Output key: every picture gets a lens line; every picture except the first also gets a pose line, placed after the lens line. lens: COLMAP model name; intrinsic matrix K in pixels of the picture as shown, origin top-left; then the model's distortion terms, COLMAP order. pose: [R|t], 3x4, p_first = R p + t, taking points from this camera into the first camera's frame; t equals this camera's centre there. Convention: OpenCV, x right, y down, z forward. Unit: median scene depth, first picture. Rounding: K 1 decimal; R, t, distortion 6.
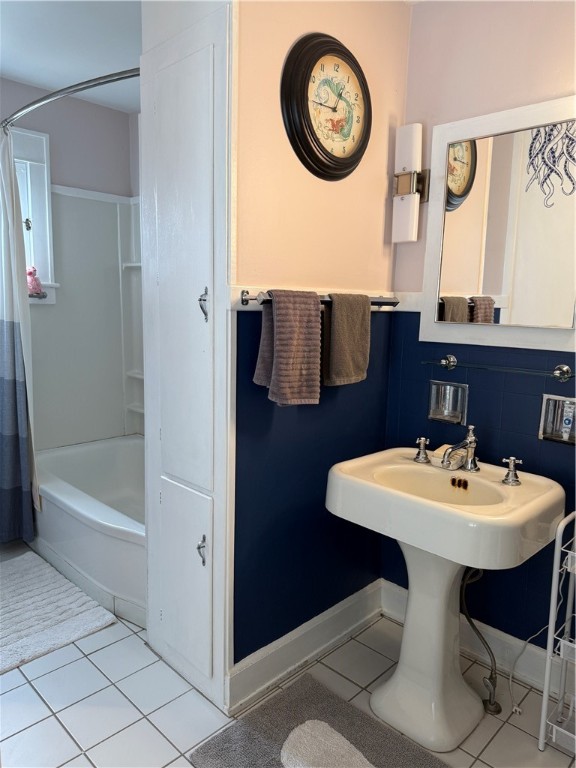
lens RADIAL K [[544.2, 0, 287.8], [0, 544.2, 389.4], [0, 0, 1]] dist [0.025232, -0.022982]
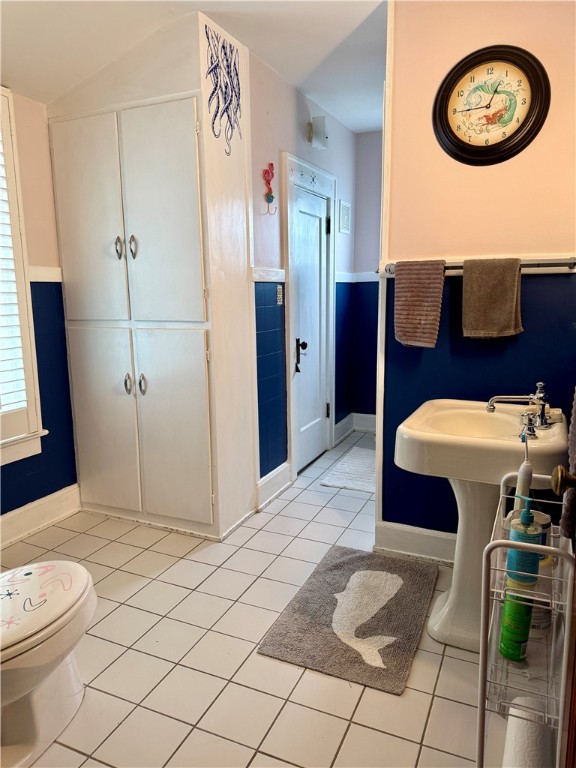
lens RADIAL K [[544.2, 0, 289.9], [0, 544.2, 380.2], [0, 0, 1]] dist [0.025232, -0.022982]
pose [[0.357315, 0.130623, -0.924805, 1.109030], [-0.117244, 0.988612, 0.094336, 0.020224], [0.926596, 0.074720, 0.368561, 0.196105]]
